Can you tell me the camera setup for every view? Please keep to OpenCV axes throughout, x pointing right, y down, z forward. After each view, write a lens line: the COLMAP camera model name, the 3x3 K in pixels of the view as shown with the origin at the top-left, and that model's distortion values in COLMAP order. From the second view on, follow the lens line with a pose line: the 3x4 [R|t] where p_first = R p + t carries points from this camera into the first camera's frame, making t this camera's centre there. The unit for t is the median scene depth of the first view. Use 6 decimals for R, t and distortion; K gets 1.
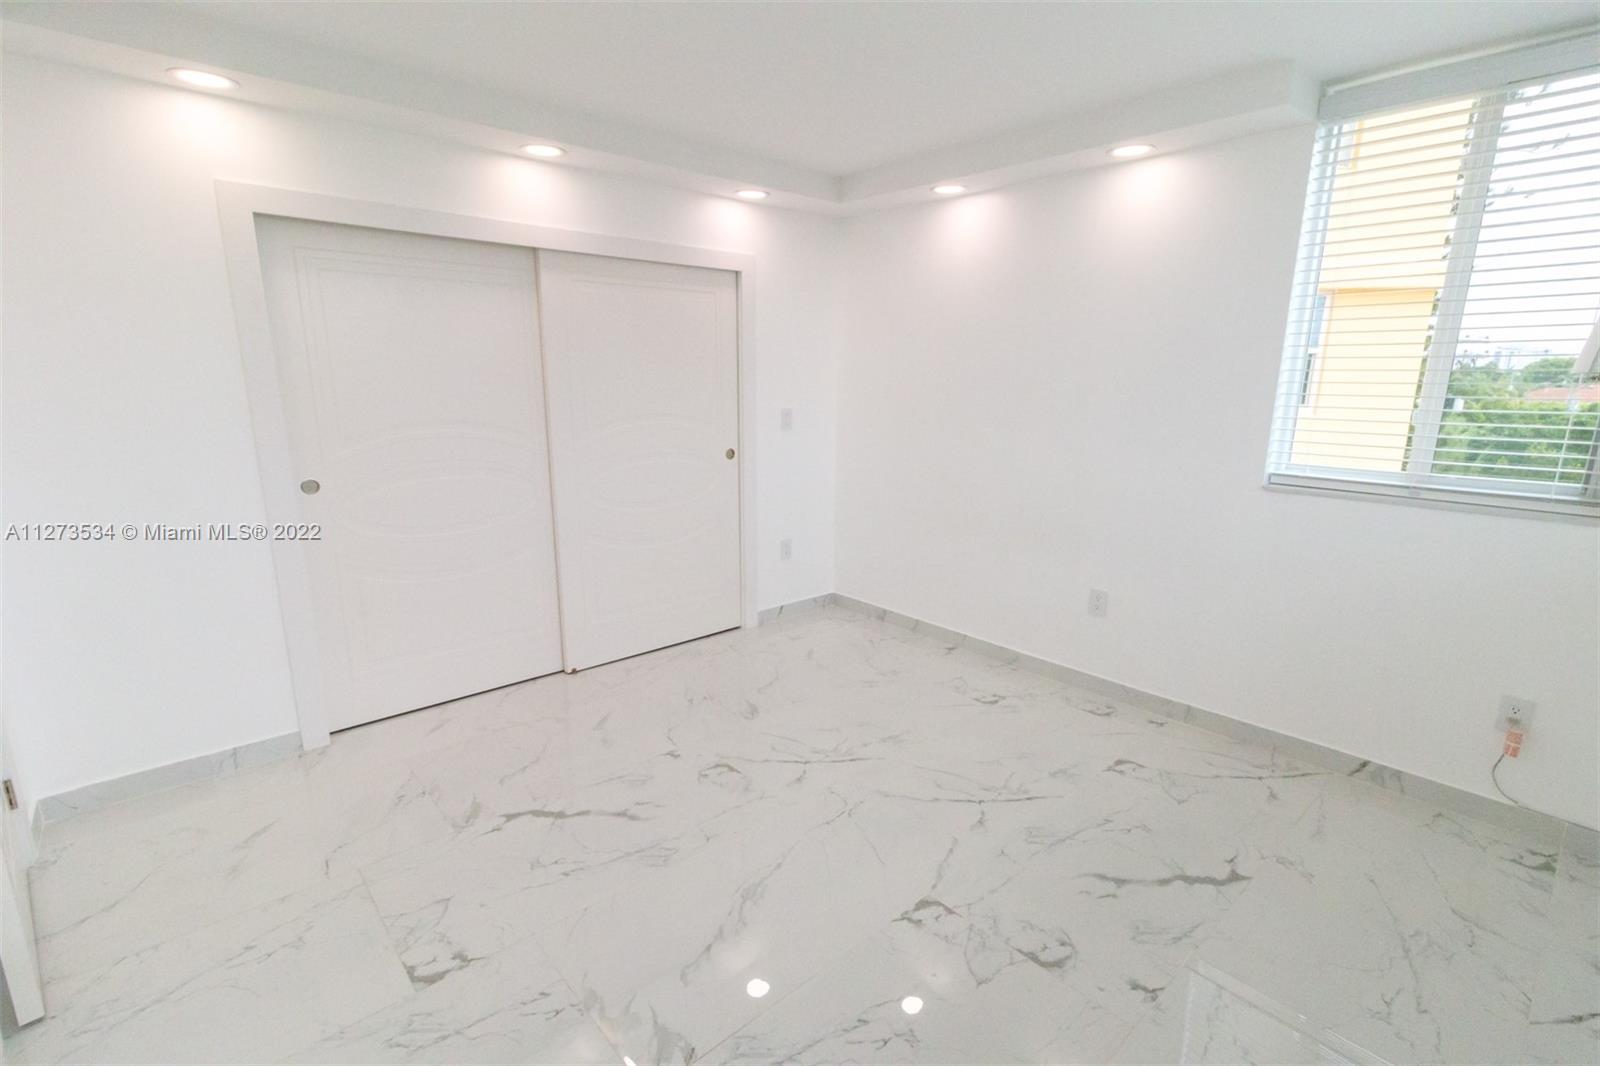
lens RADIAL K [[739.0, 0, 818.5], [0, 739.0, 528.3], [0, 0, 1]] dist [0.002127, 0.003355]
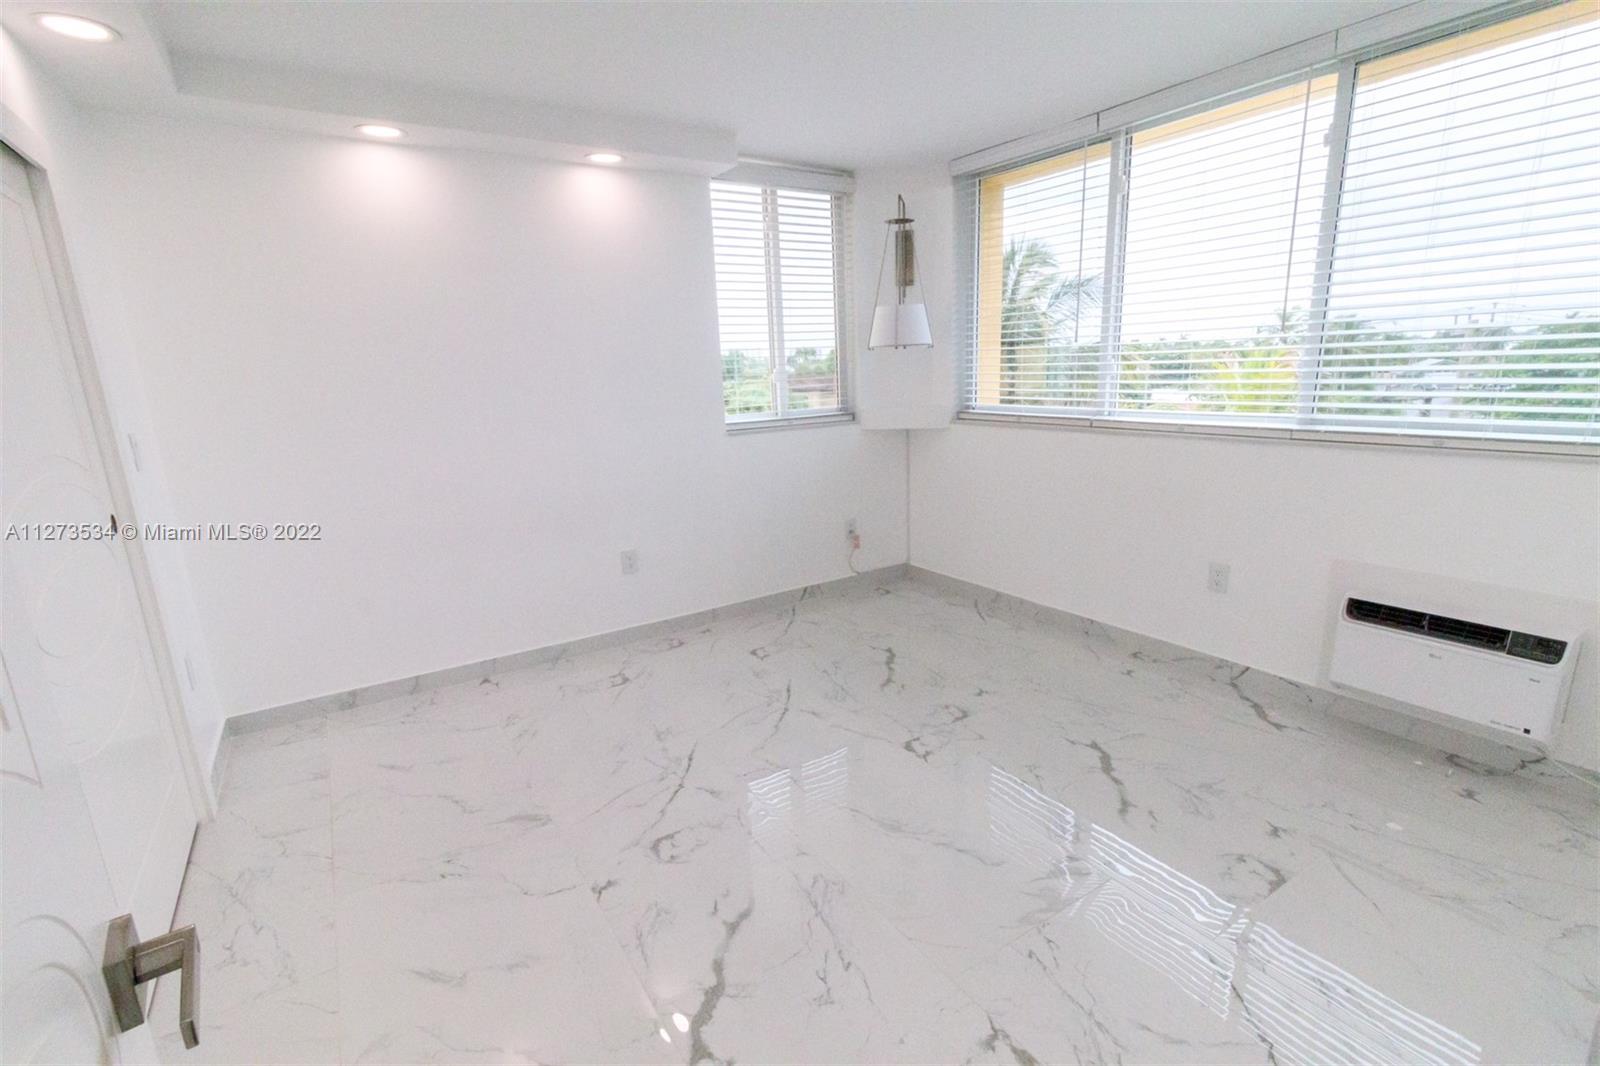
lens RADIAL K [[739.0, 0, 802.4], [0, 739.0, 537.8], [0, 0, 1]] dist [0.002127, 0.003355]
pose [[0.168805, -0.240466, 0.955867, -0.776835], [0.239417, 0.950743, 0.196896, -0.111559], [-0.956130, 0.195614, 0.218062, 0.603148]]
